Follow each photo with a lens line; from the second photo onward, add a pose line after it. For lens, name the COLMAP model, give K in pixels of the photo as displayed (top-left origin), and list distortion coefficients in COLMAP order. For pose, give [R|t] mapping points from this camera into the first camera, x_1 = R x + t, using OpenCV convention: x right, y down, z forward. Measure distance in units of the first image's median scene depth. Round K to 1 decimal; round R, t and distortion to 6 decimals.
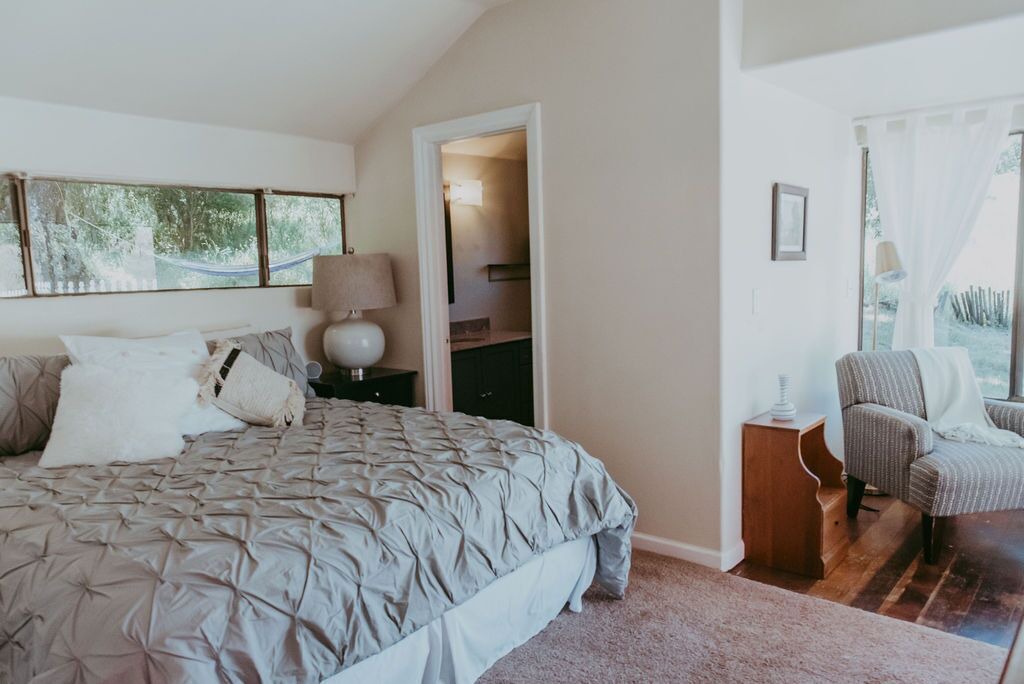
lens RADIAL K [[787.0, 0, 488.4], [0, 787.0, 347.3], [0, 0, 1]] dist [0.006096, -0.002783]
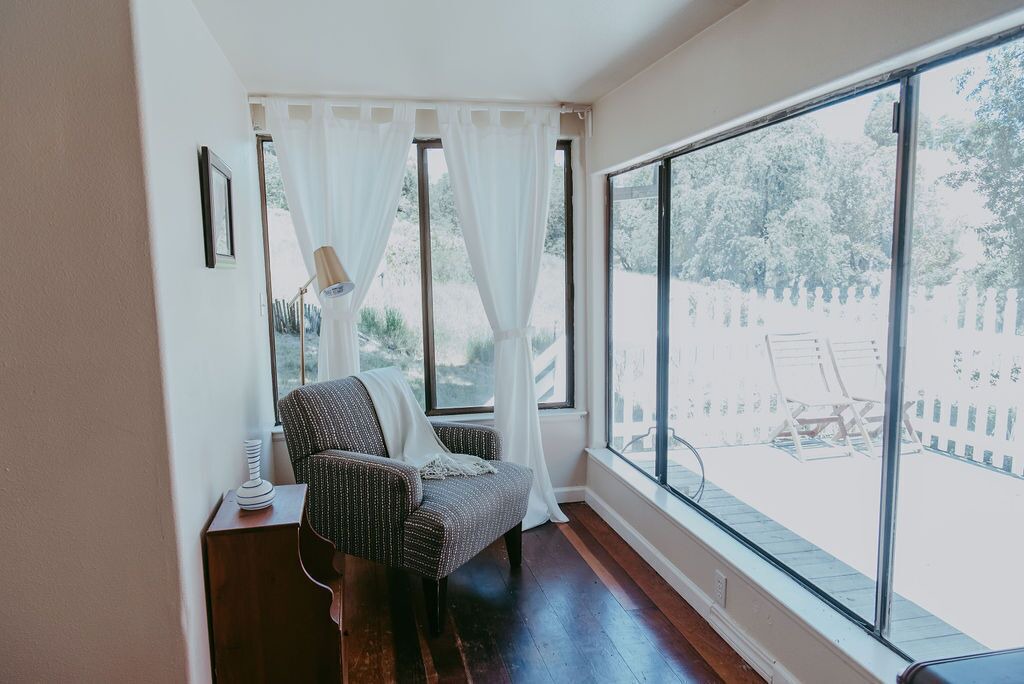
lens RADIAL K [[689.4, 0, 501.9], [0, 689.4, 349.2], [0, 0, 1]] dist [0.004495, -0.000611]
pose [[0.598926, -0.079215, 0.796877, 0.048690], [0.083841, 0.995829, 0.035978, -0.046749], [-0.796403, 0.045263, 0.603069, 0.508089]]
